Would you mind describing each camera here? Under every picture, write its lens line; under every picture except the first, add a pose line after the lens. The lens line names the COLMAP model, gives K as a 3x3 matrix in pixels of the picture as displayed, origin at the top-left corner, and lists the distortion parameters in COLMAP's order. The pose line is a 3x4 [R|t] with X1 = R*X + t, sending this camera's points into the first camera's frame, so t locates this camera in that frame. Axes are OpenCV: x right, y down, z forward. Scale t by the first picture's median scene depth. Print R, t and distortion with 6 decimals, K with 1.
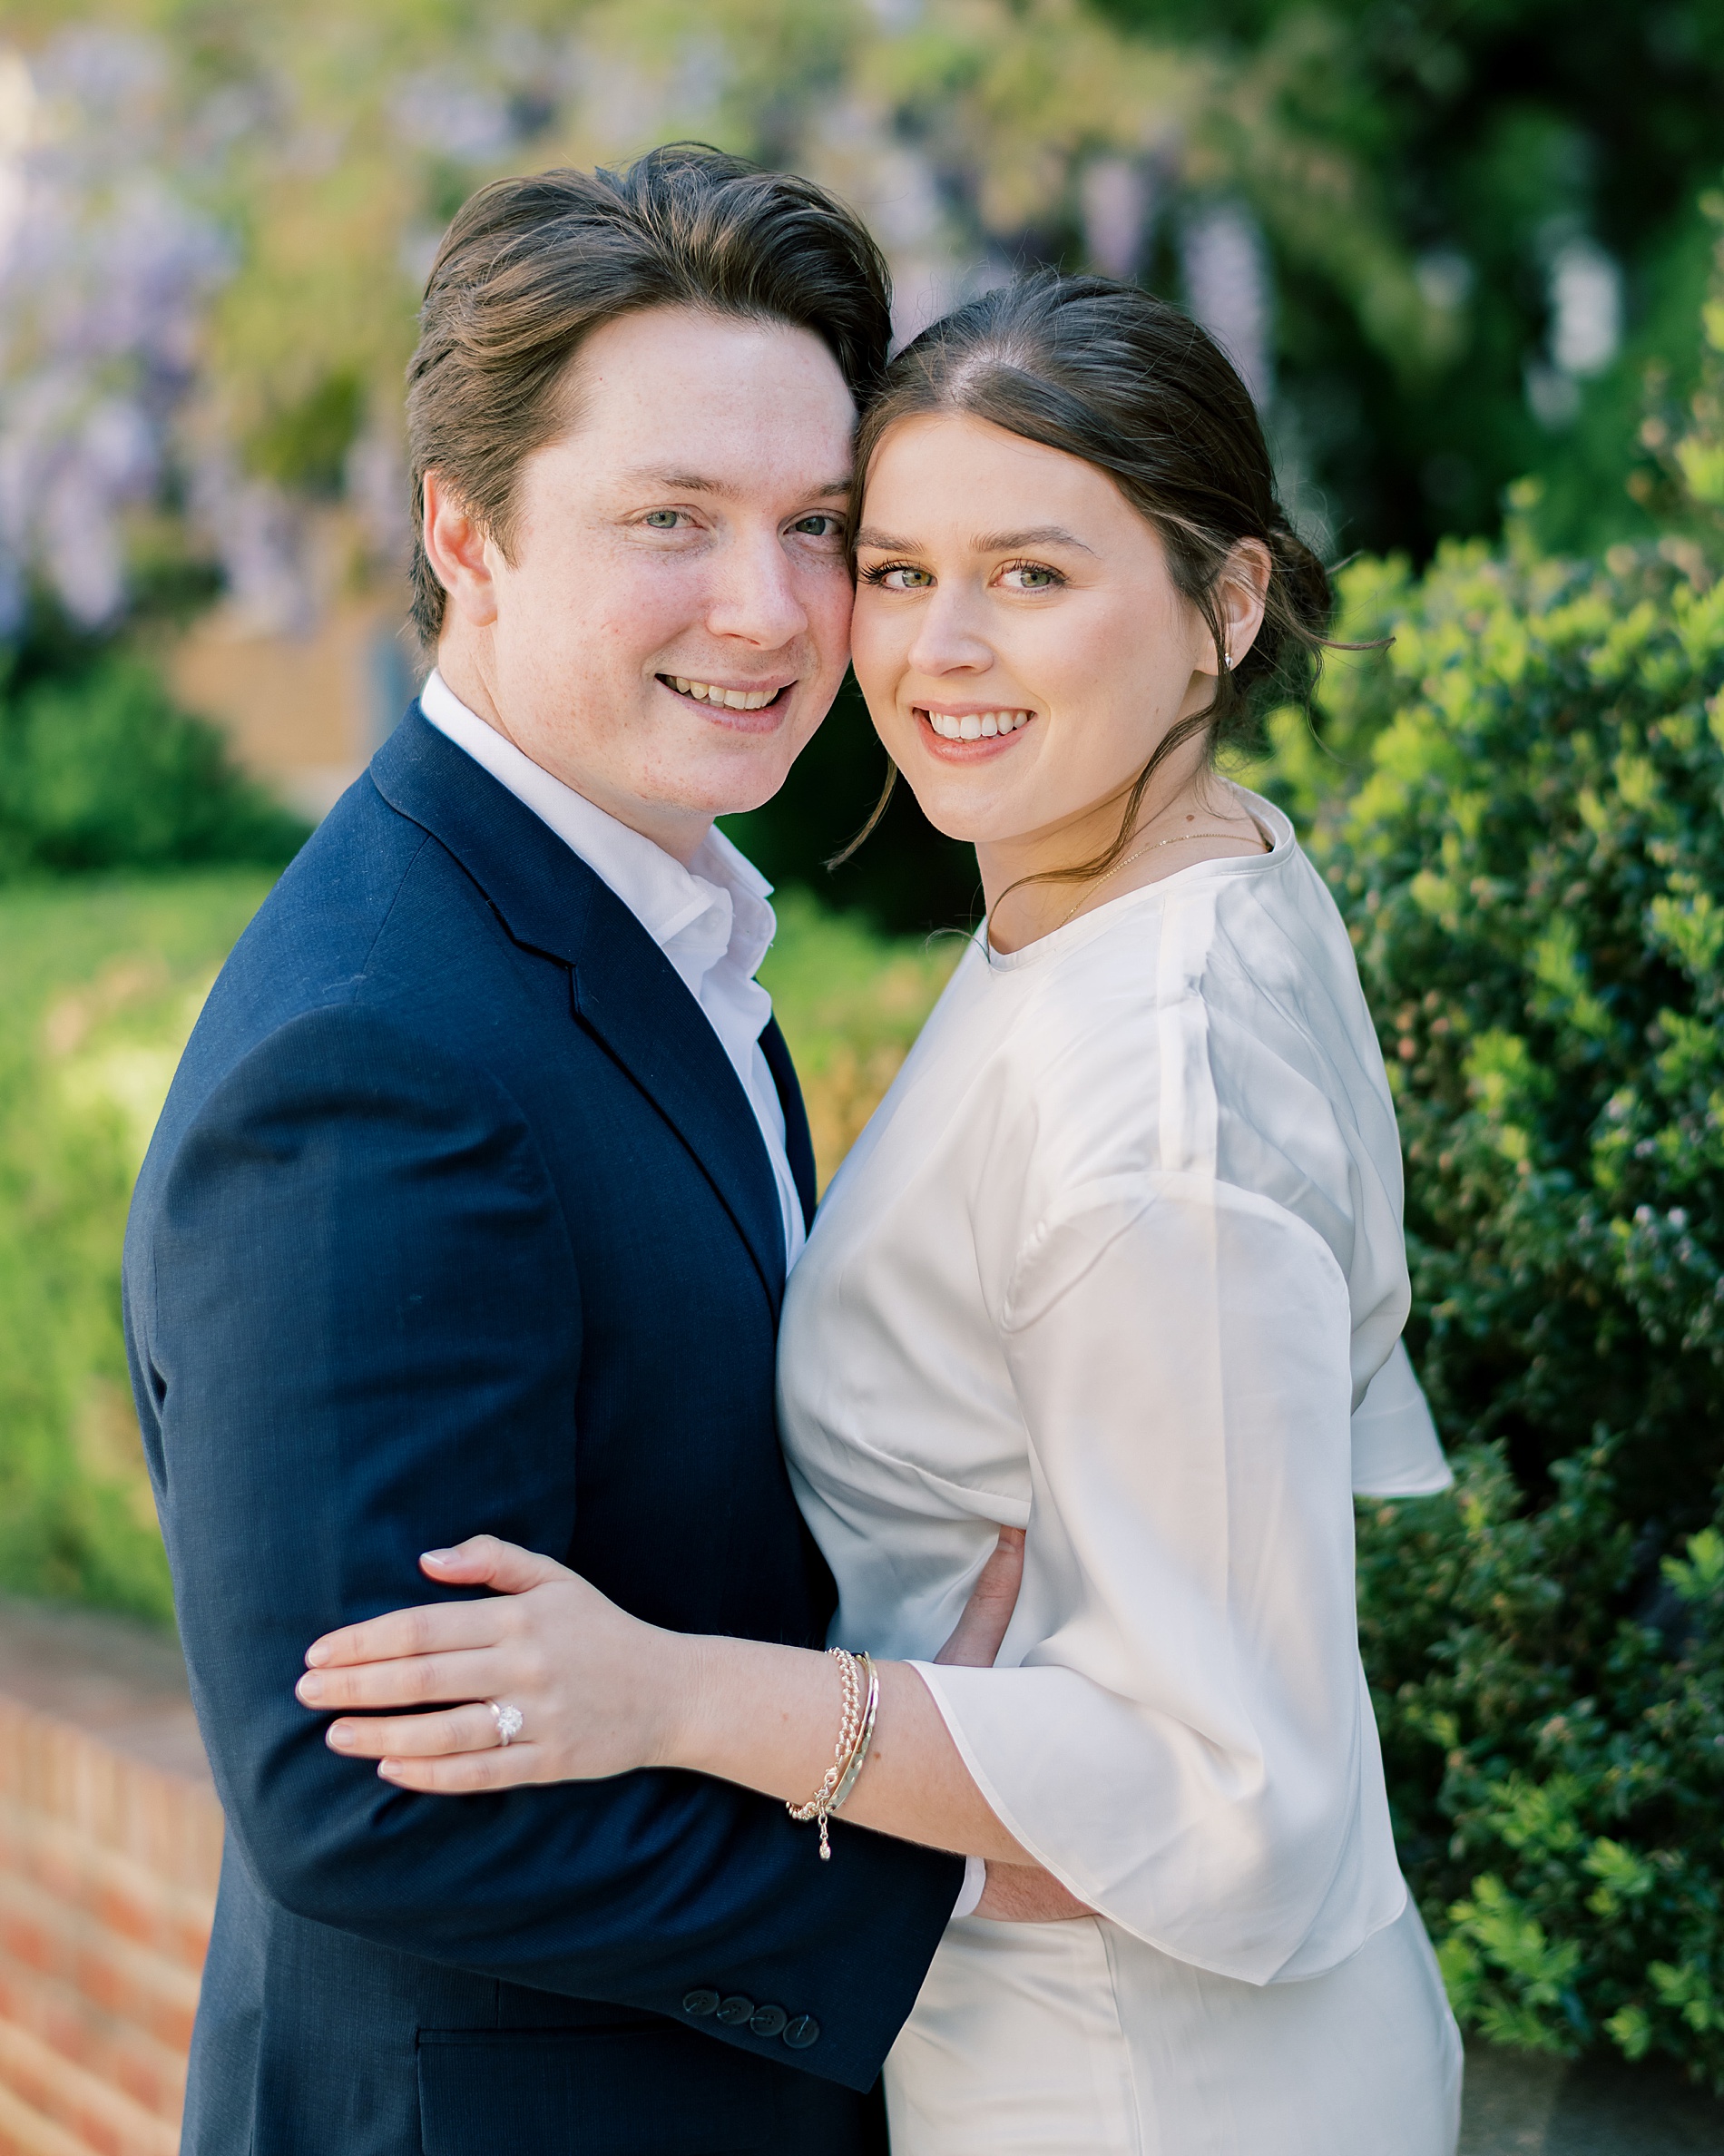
lens RADIAL K [[4359.8, 0, 862.0], [0, 4359.8, 1078.0], [0, 0, 1]] dist [-0.008010, 0.177757]
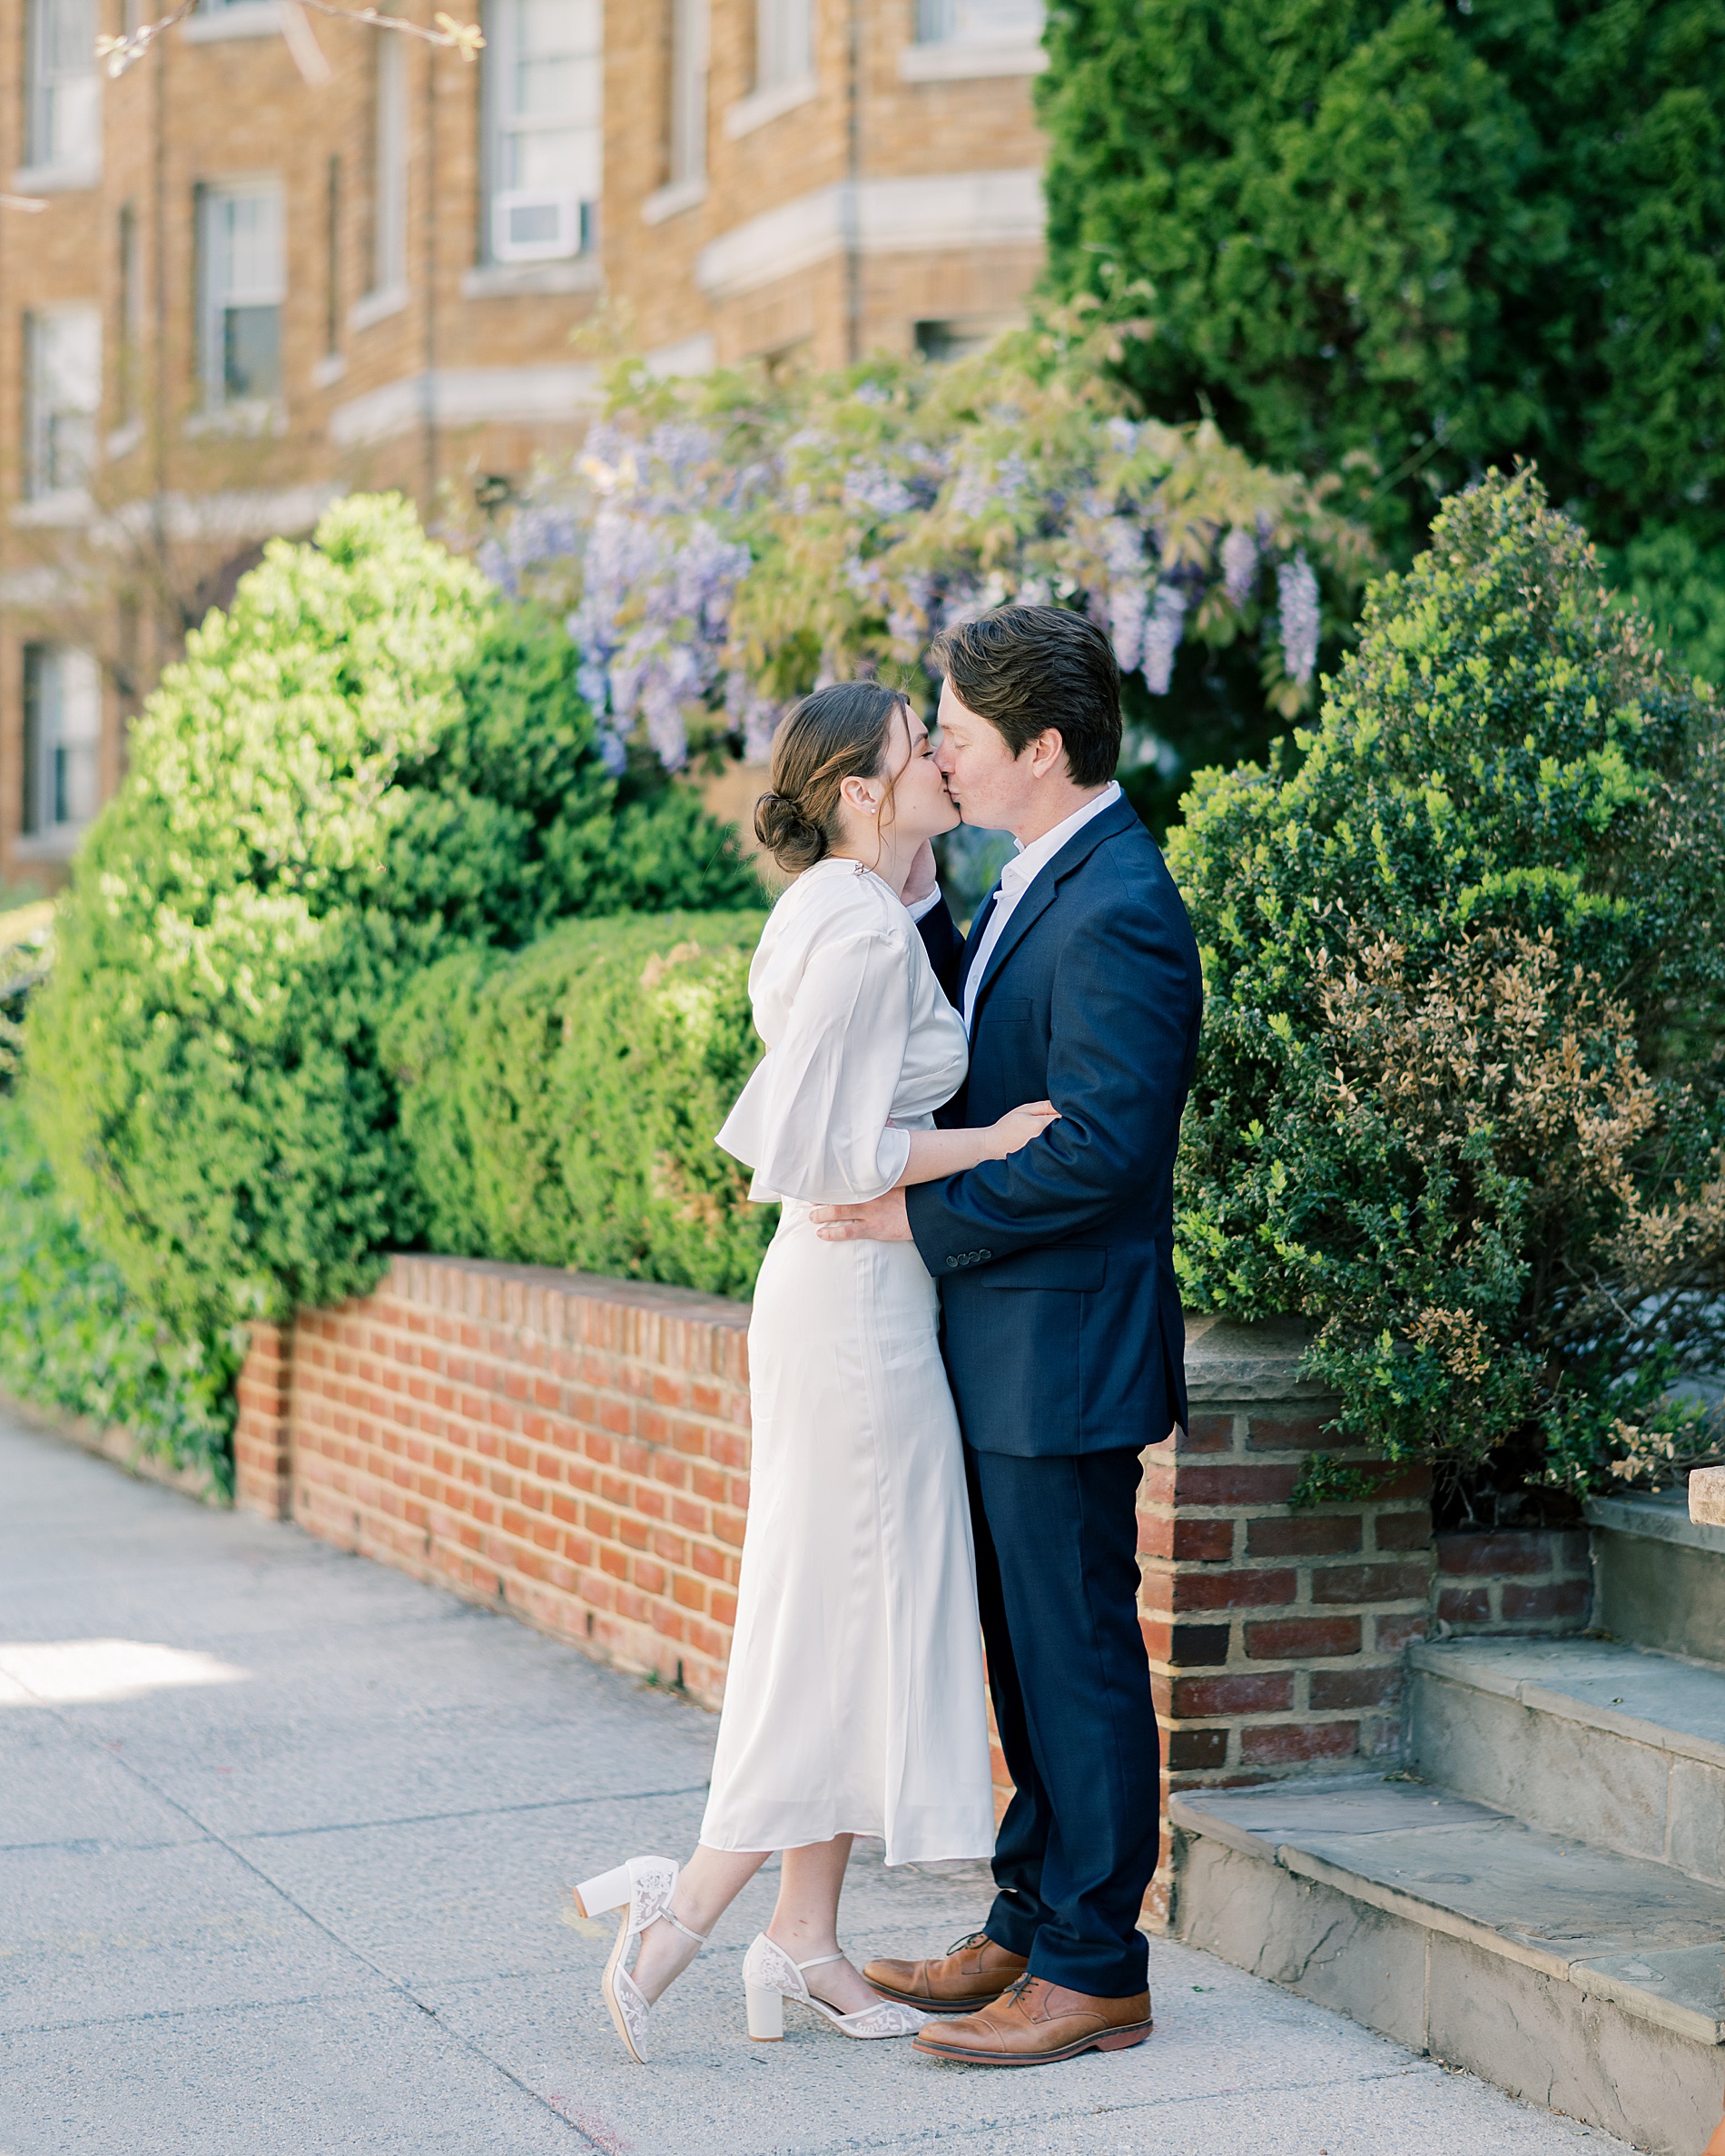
lens RADIAL K [[4360.1, 0, 862.5], [0, 4360.1, 1078.0], [0, 0, 1]] dist [-0.008010, 0.177757]
pose [[0.993165, 0.038868, -0.110058, 0.234057], [-0.042218, 0.998708, -0.028276, 0.155880], [0.108817, 0.032729, 0.993523, -1.689683]]
